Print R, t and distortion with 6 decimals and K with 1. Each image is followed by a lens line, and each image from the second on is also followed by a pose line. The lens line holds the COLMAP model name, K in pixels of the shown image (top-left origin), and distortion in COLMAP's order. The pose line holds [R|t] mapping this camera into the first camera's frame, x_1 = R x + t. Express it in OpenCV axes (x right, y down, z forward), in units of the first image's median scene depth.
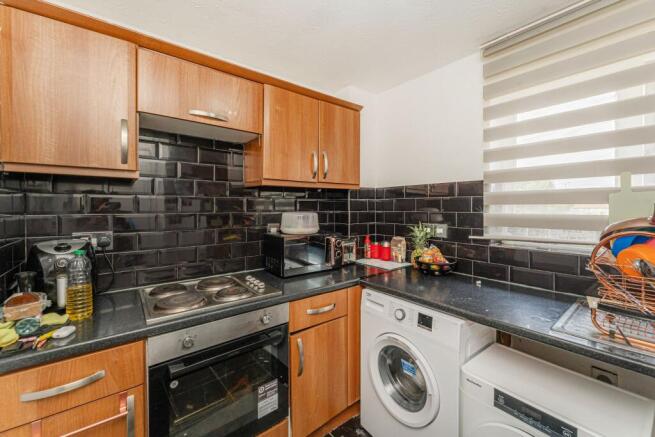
lens RADIAL K [[261.9, 0, 327.2], [0, 261.9, 207.0], [0, 0, 1]] dist [-0.001265, -0.000304]
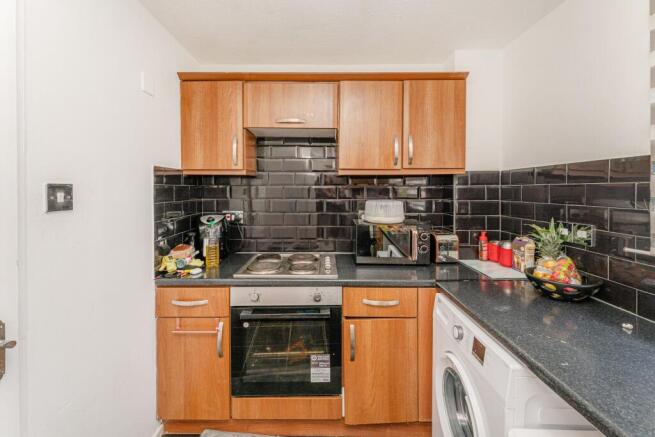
lens RADIAL K [[269.4, 0, 327.0], [0, 269.4, 190.6], [0, 0, 1]] dist [0.000685, -0.000025]
pose [[0.791268, 0.002946, -0.611463, 0.364725], [-0.002270, 0.999996, 0.001880, -0.019600], [0.611465, -0.000100, 0.791271, 0.081507]]
